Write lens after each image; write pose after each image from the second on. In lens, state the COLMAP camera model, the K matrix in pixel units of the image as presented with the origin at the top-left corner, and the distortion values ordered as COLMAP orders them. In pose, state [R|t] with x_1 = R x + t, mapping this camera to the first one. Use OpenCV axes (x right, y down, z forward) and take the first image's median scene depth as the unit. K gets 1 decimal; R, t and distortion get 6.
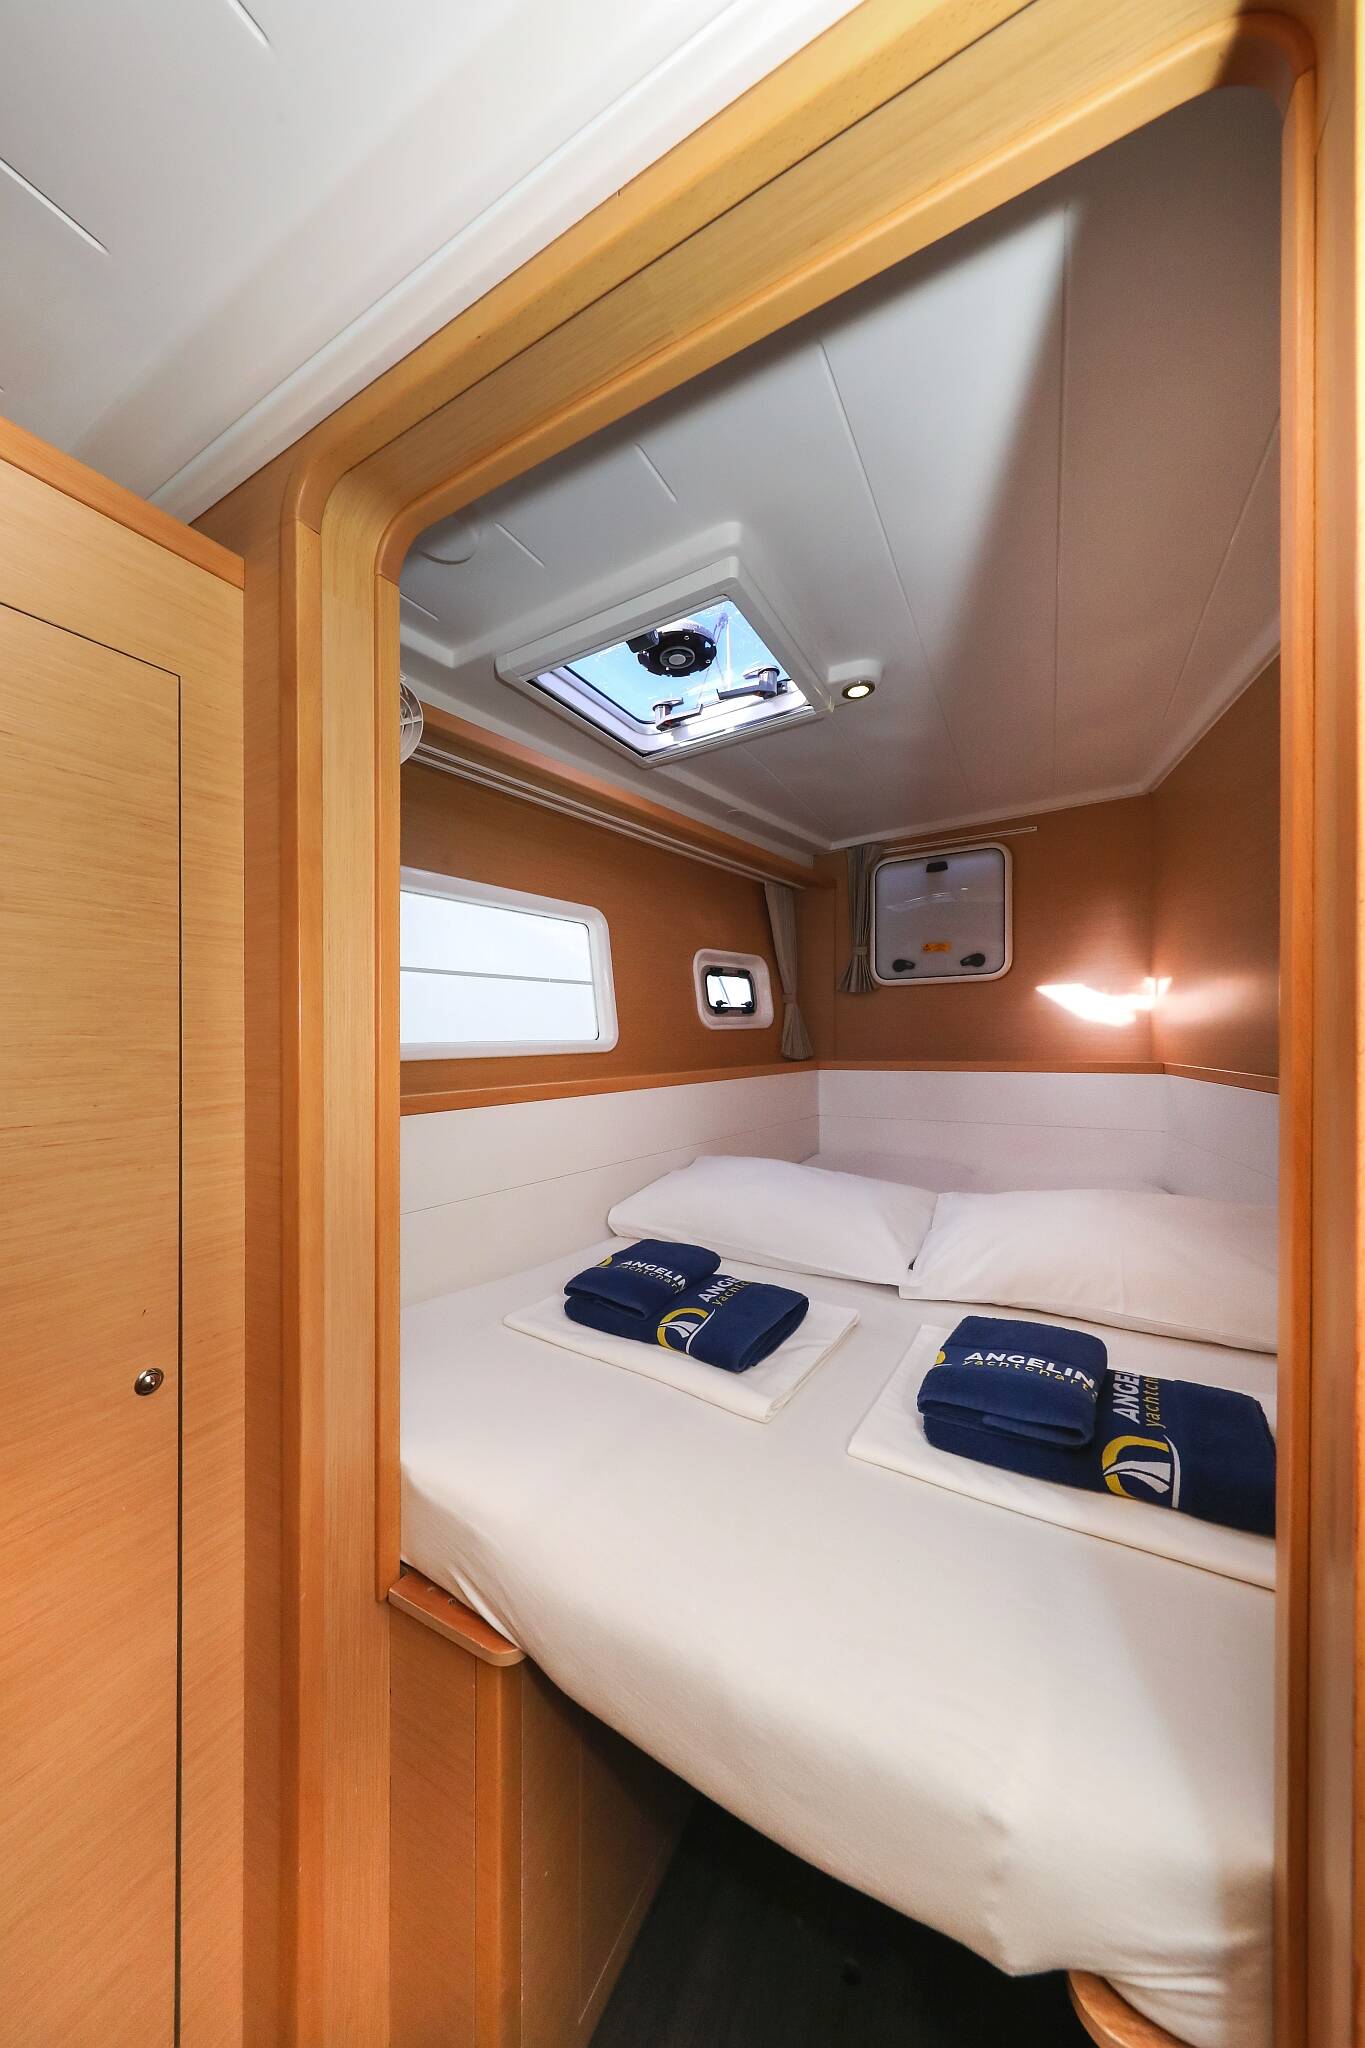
lens RADIAL K [[649.8, 0, 683.2], [0, 649.8, 1035.0], [0, 0, 1]] dist [0.000079, -0.001048]
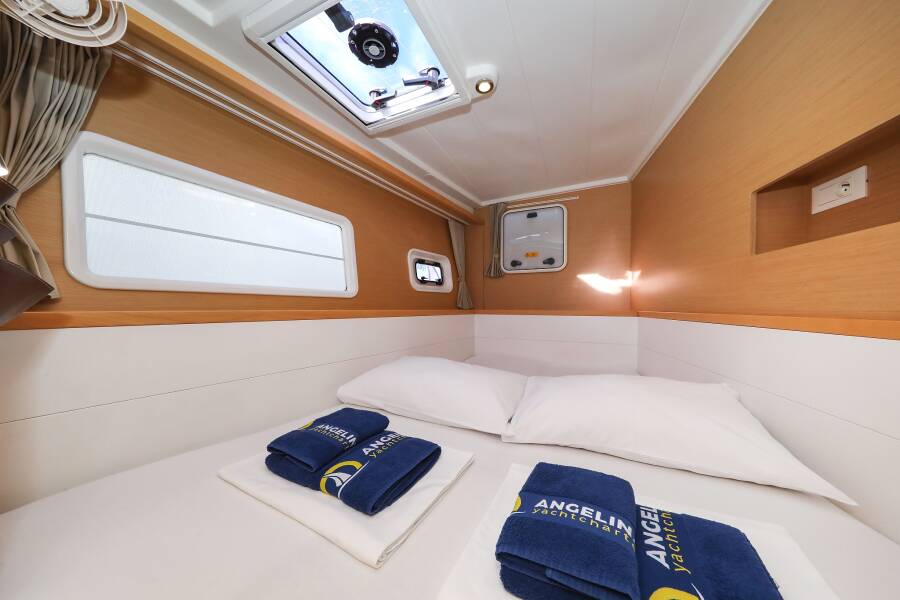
lens RADIAL K [[285.5, 0, 454.6], [0, 285.5, 297.9], [0, 0, 1]] dist [0.000079, -0.001048]
pose [[0.995162, 0.019061, 0.096380, 0.133338], [-0.016567, 0.999509, -0.026611, 0.061262], [-0.096840, 0.024885, 0.994989, 0.275023]]
